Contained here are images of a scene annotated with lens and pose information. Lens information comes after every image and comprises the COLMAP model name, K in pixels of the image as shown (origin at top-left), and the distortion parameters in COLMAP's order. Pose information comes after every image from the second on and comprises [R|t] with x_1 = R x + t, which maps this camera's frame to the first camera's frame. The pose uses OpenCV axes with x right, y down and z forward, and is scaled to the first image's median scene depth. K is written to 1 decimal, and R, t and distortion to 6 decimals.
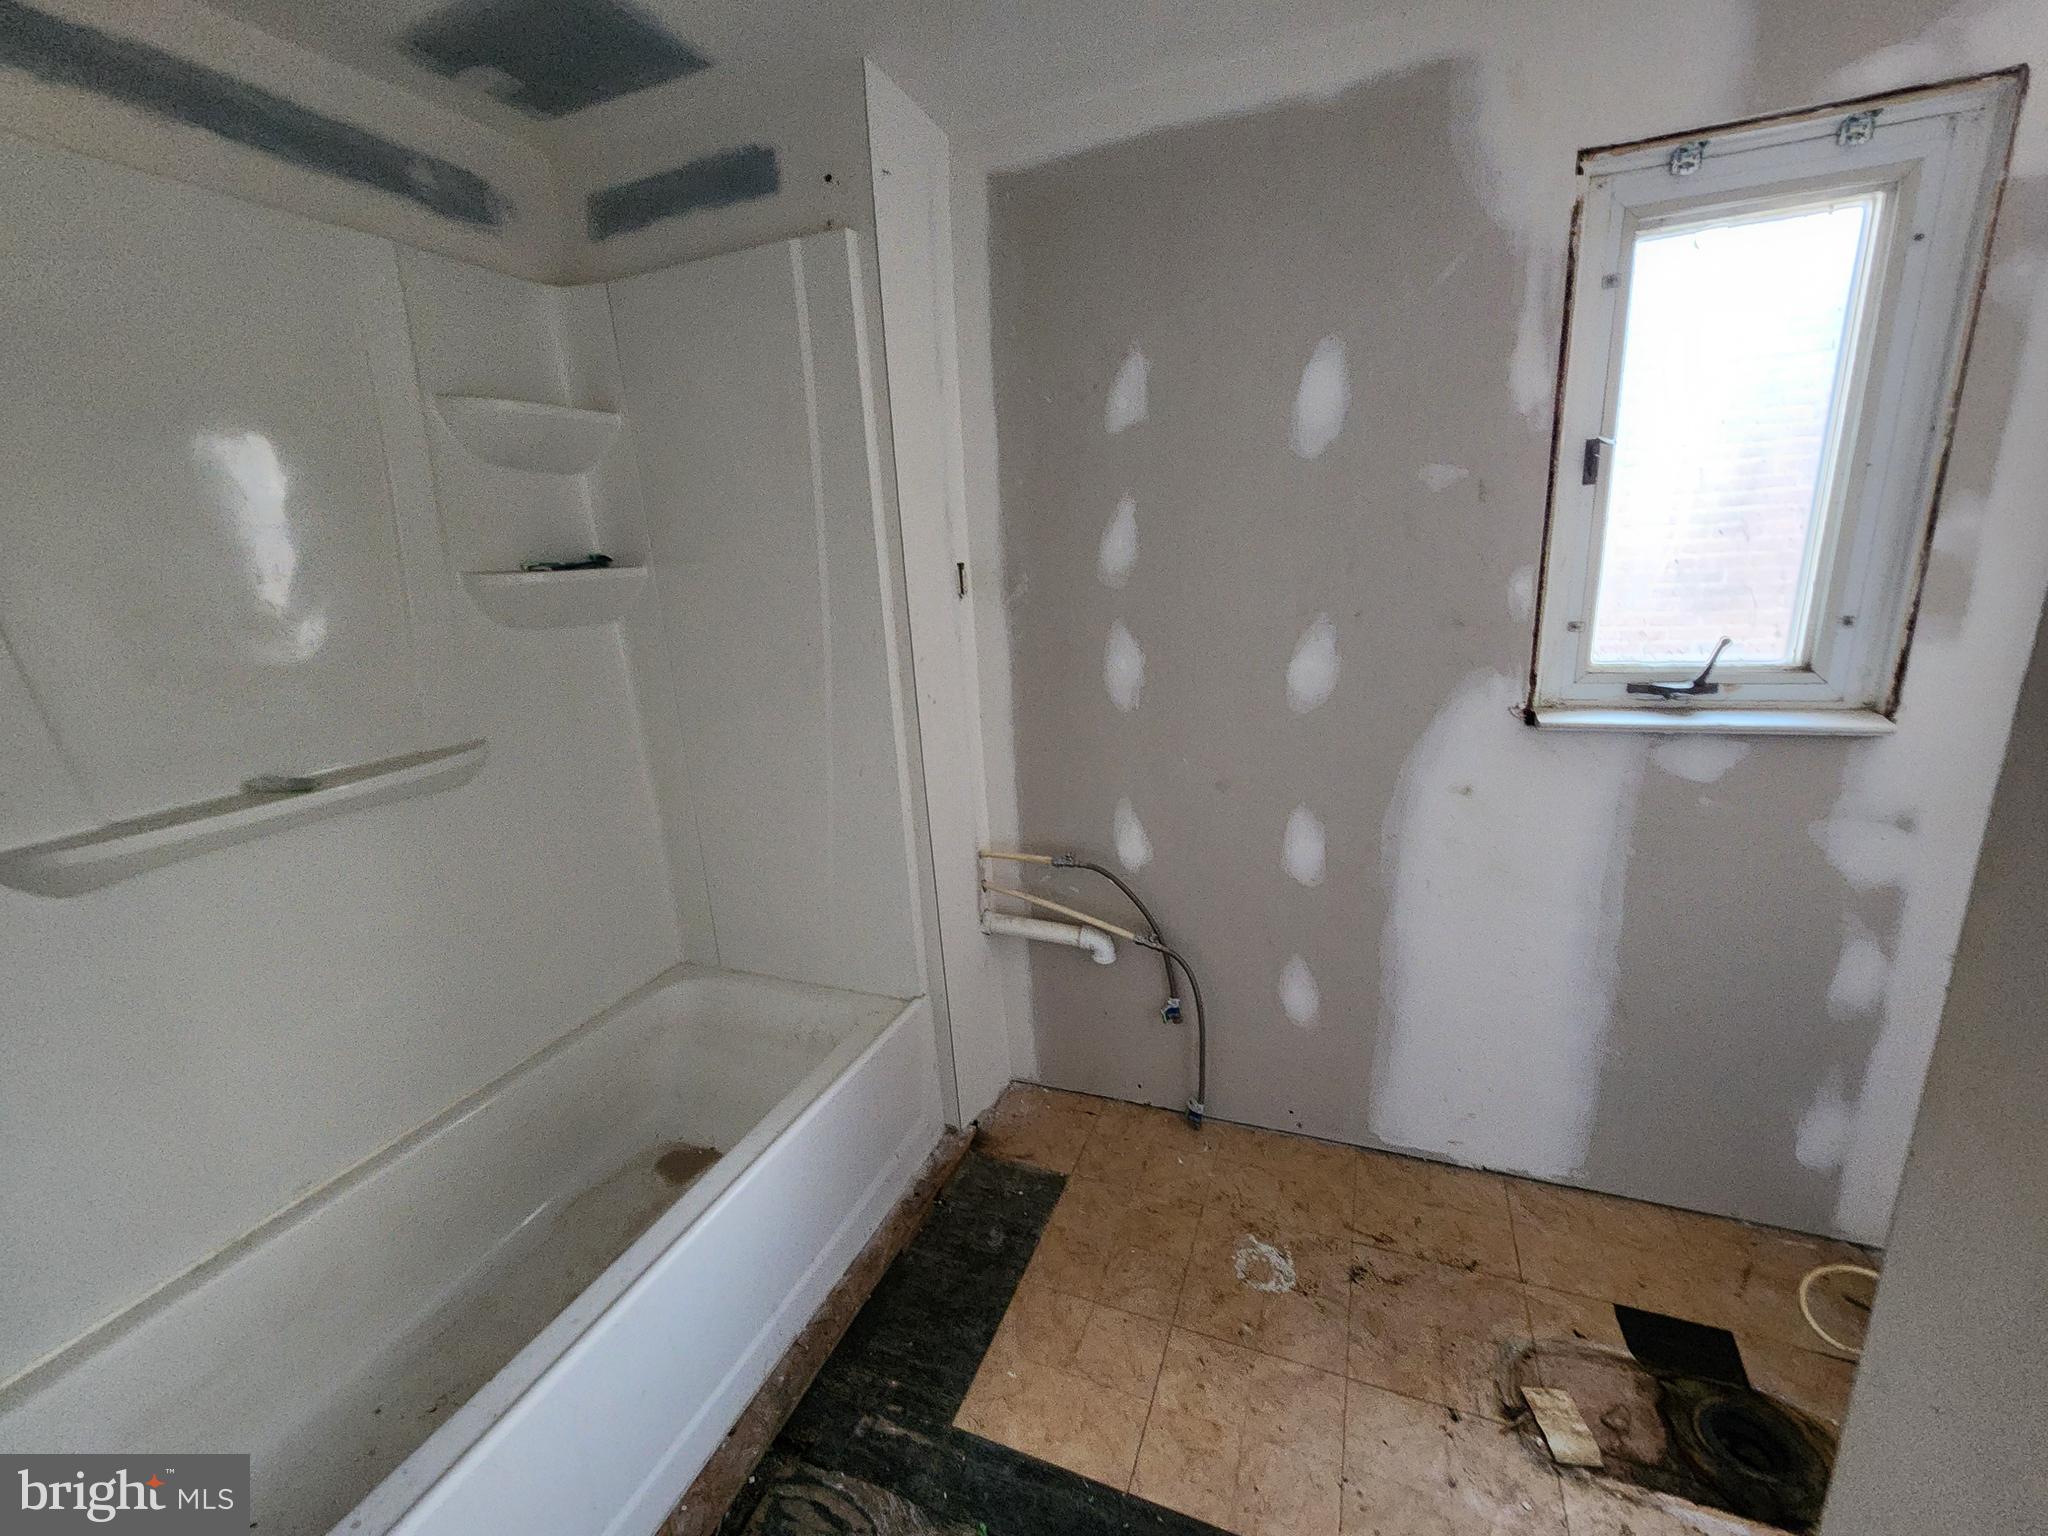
lens RADIAL K [[839.9, 0, 1037.6], [0, 839.9, 769.6], [0, 0, 1]] dist [0.003680, -0.000401]
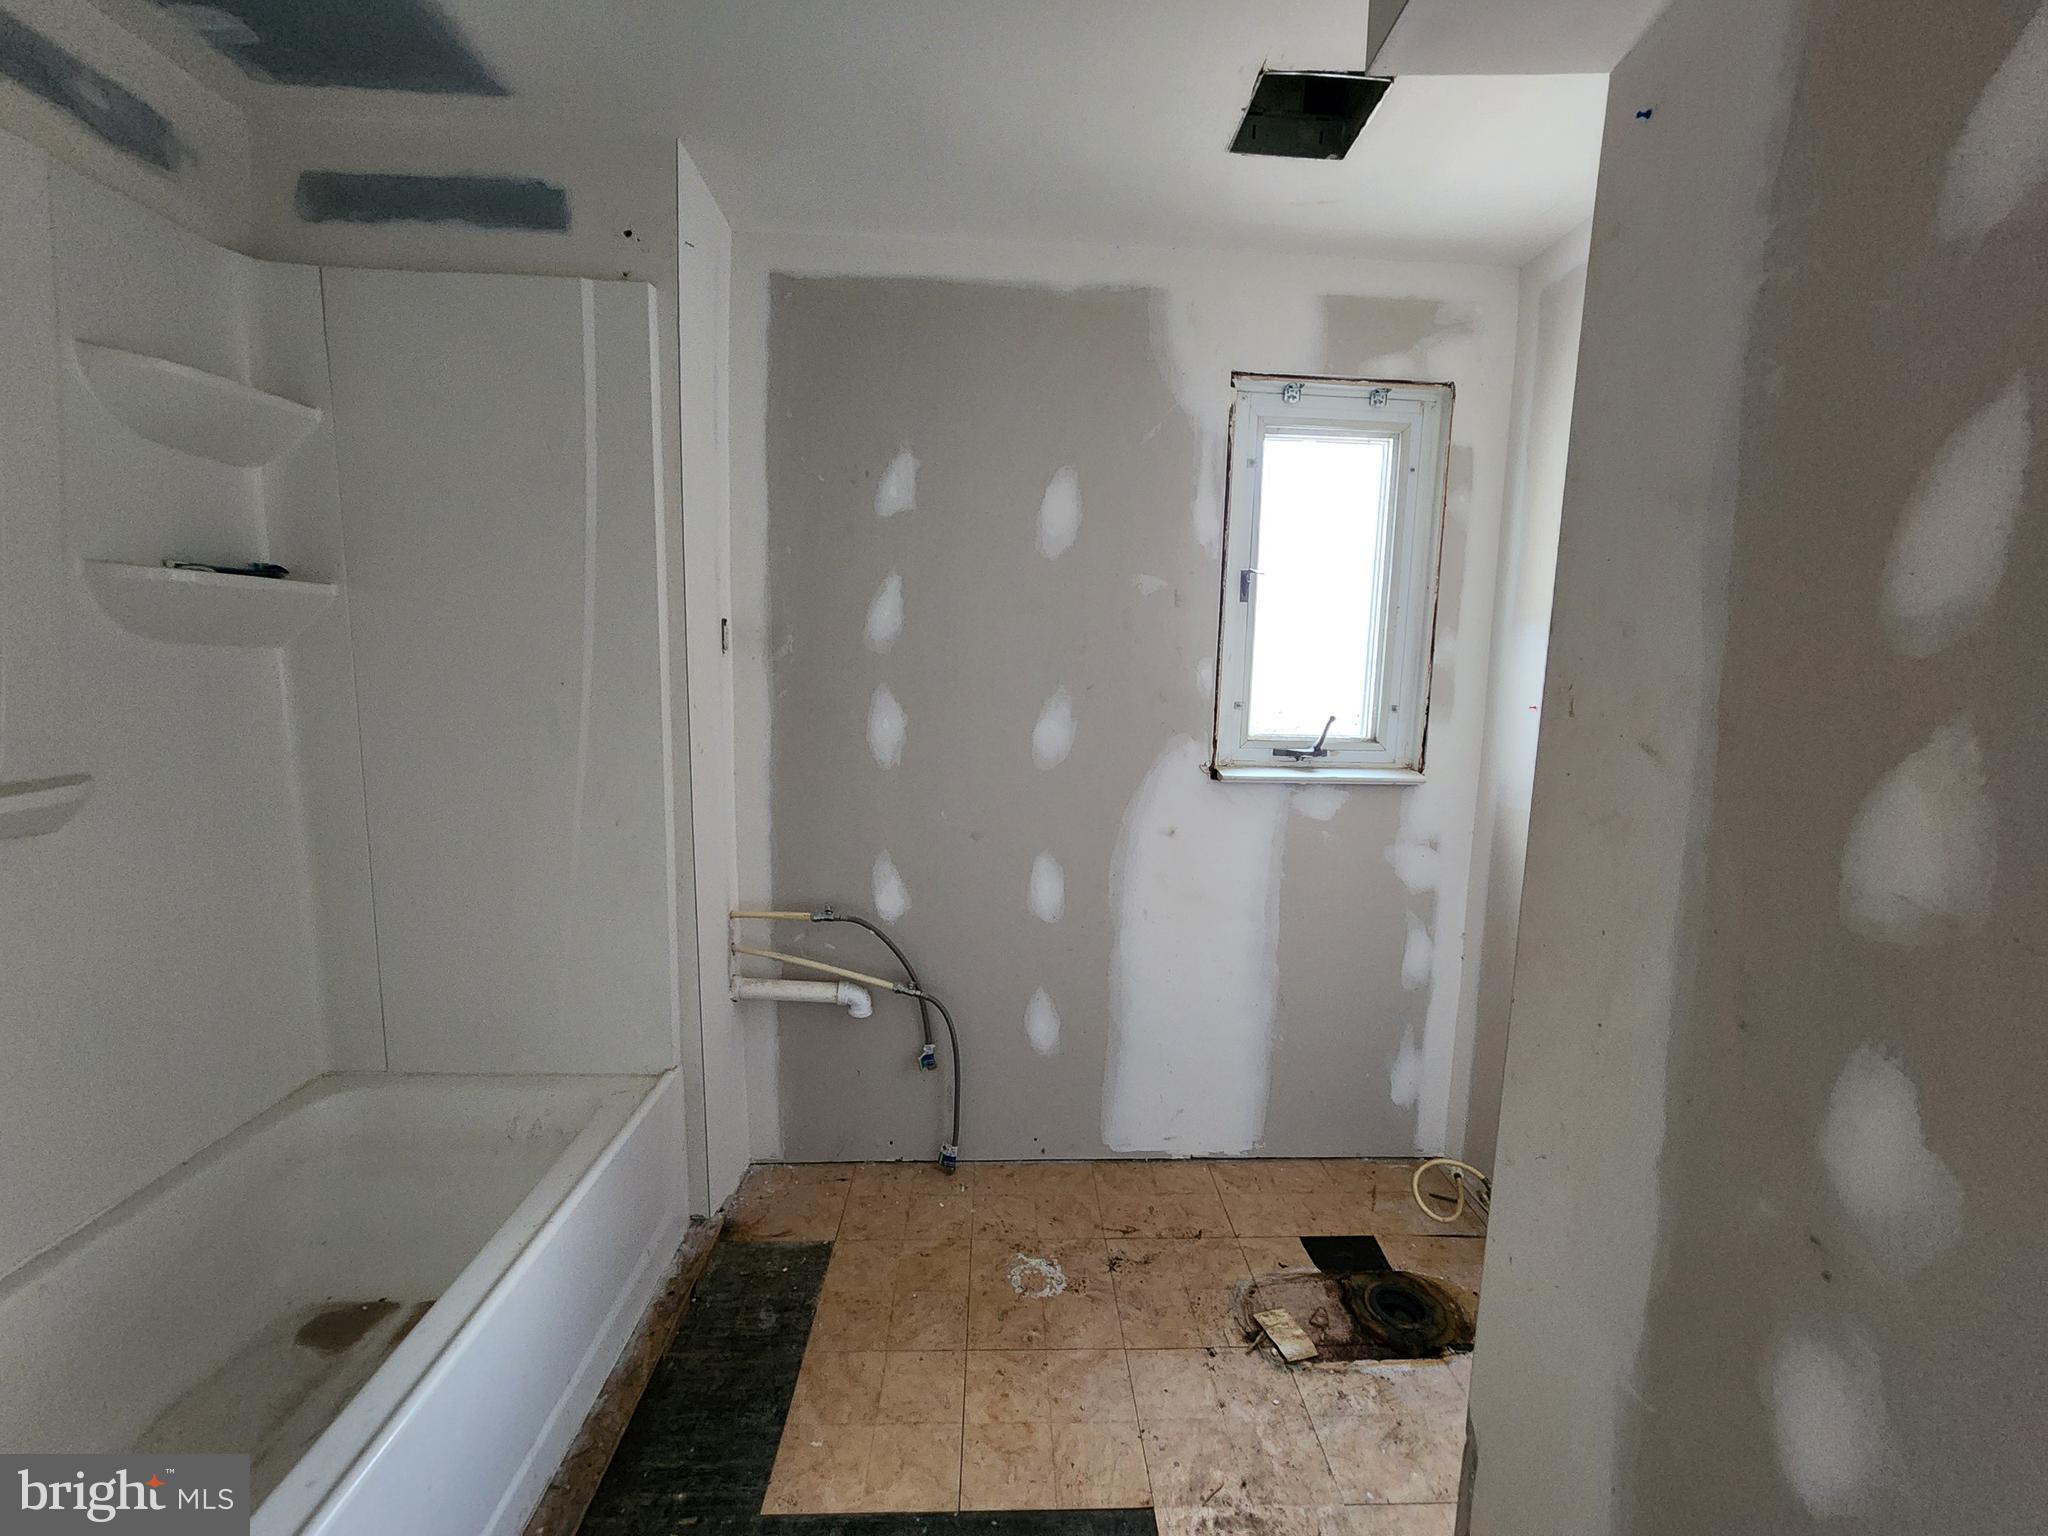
lens RADIAL K [[839.9, 0, 1037.6], [0, 839.9, 769.6], [0, 0, 1]] dist [0.003680, -0.000401]
pose [[0.907804, 0.023366, 0.418744, -0.200439], [0.031405, 0.991856, -0.123429, 0.083253], [-0.418218, 0.125200, 0.899677, -0.047718]]
